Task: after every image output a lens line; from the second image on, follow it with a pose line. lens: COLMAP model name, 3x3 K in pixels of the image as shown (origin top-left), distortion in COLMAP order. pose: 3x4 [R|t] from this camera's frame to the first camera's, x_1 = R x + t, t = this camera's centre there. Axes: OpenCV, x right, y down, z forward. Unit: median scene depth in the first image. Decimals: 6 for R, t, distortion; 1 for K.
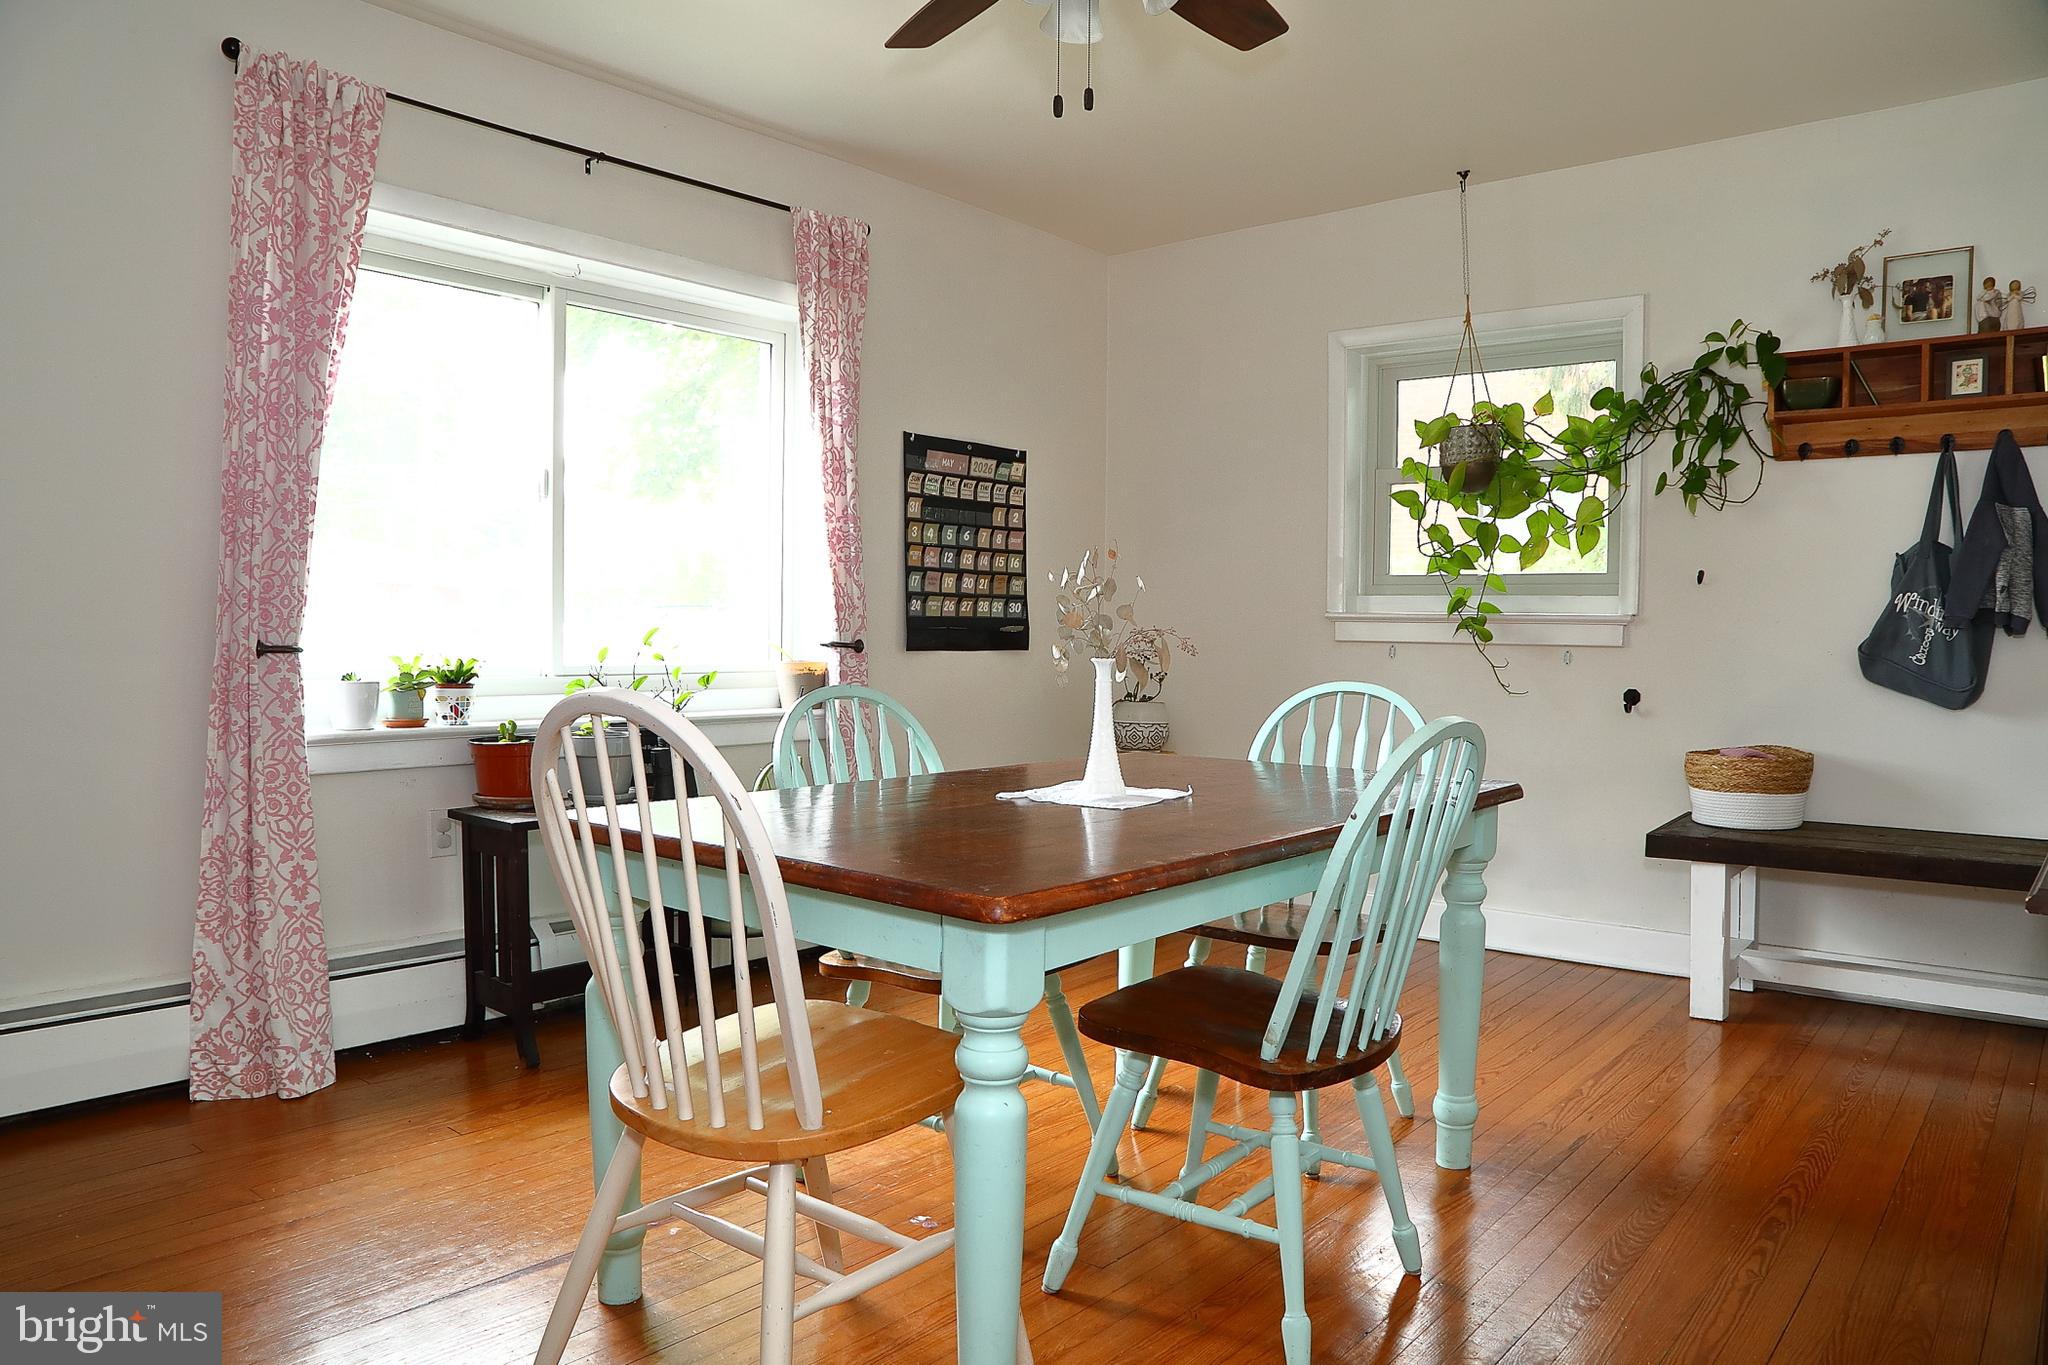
lens RADIAL K [[1434.8, 0, 1034.4], [0, 1434.8, 696.0], [0, 0, 1]] dist [-0.120662, 0.058291]
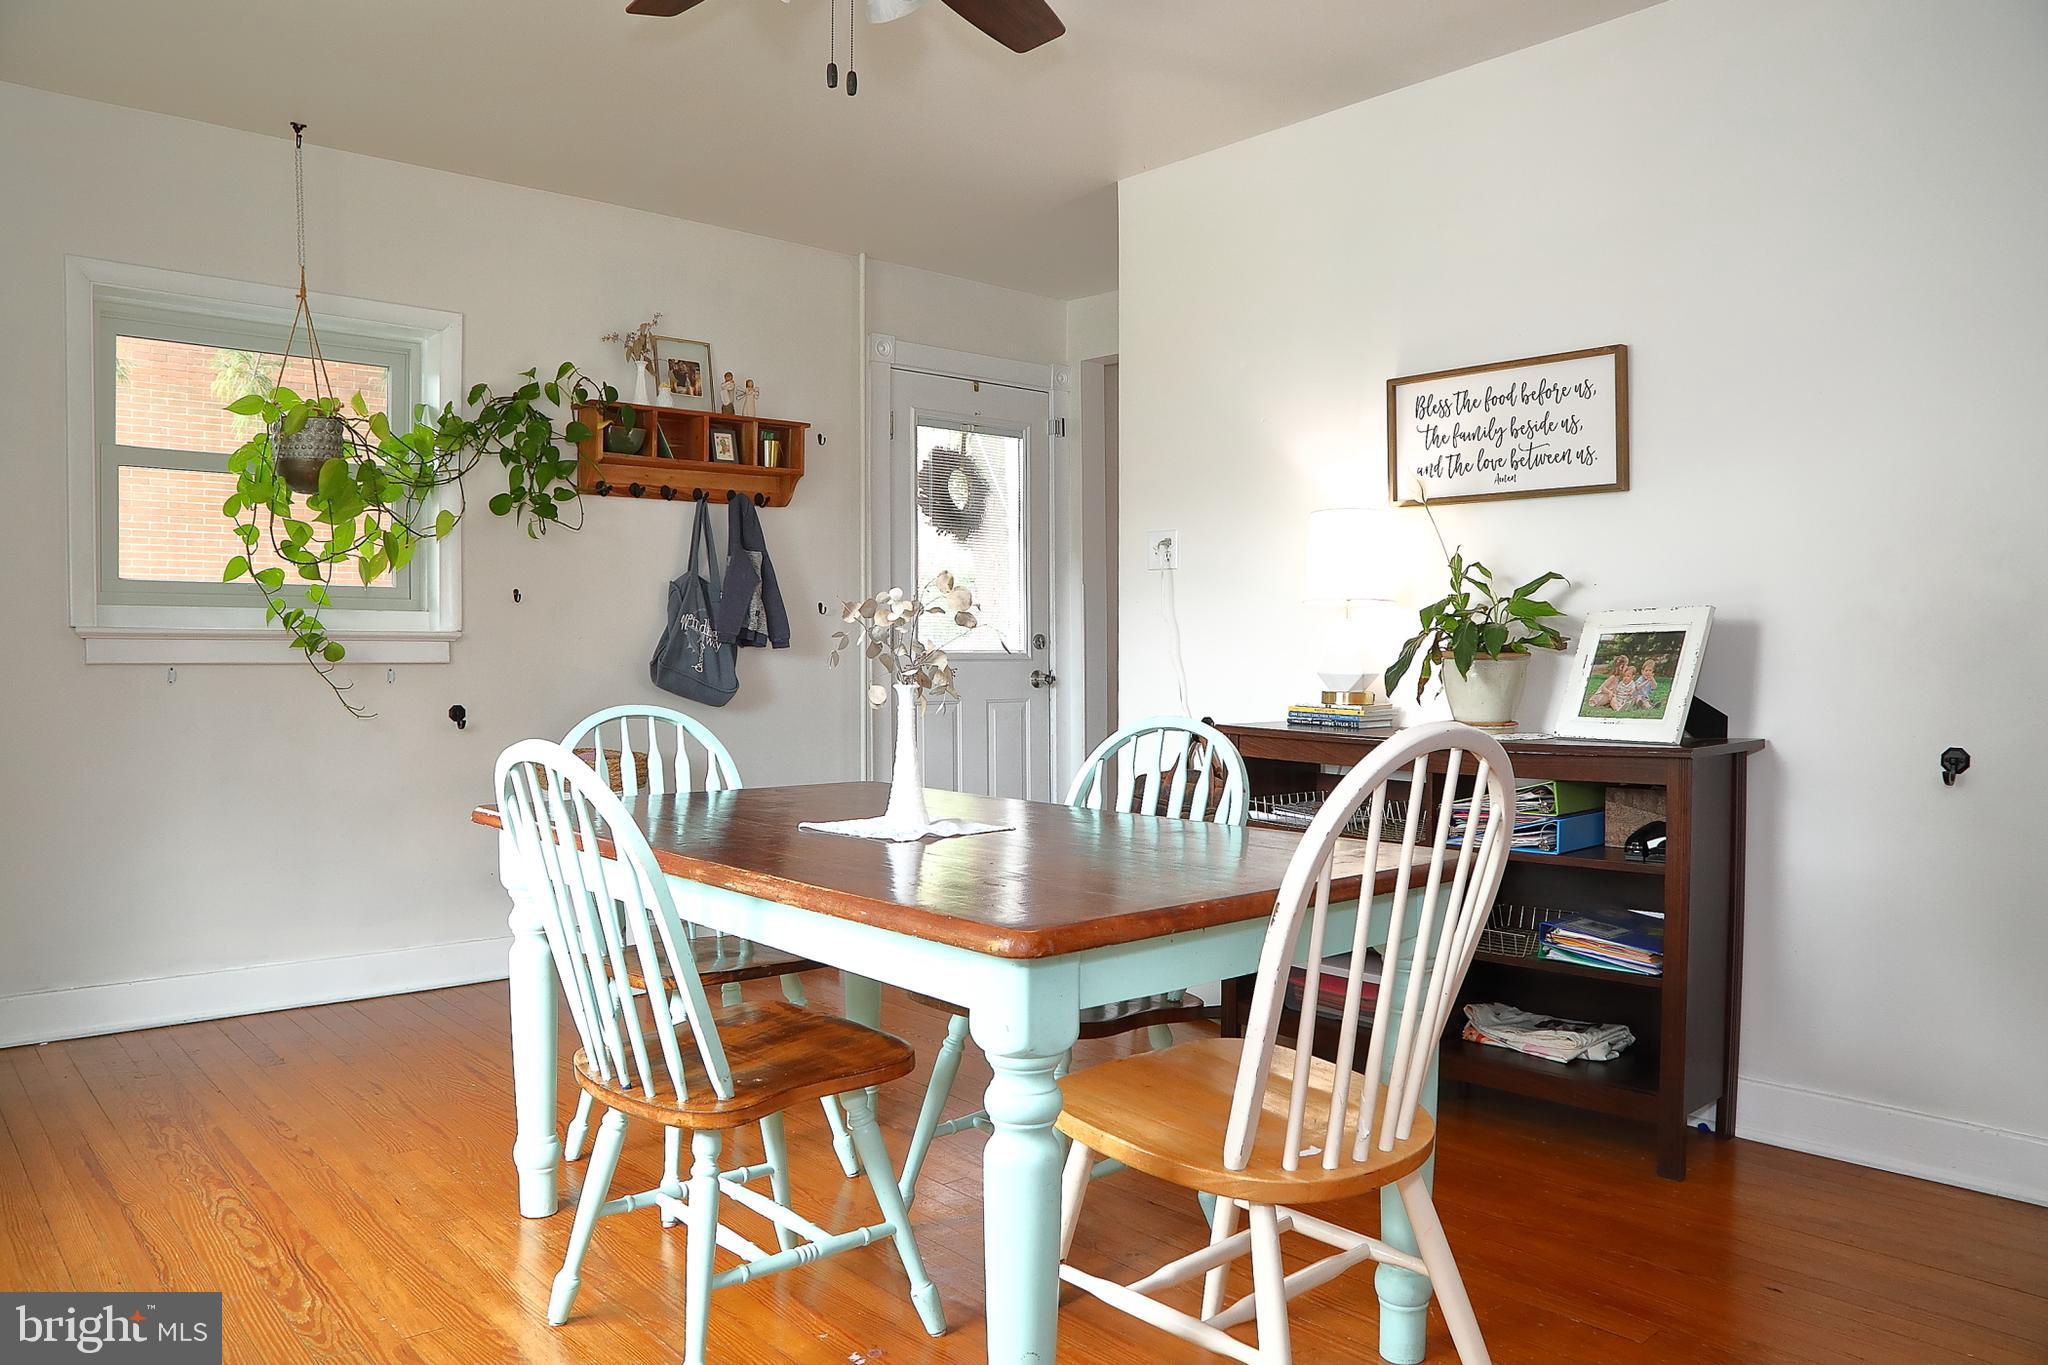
lens RADIAL K [[1434.8, 0, 1034.4], [0, 1434.8, 696.0], [0, 0, 1]] dist [-0.120662, 0.058291]
pose [[0.137735, -0.035031, 0.989849, -0.580930], [0.047081, 0.998476, 0.028785, -0.023997], [-0.989349, 0.042639, 0.139175, 0.517154]]
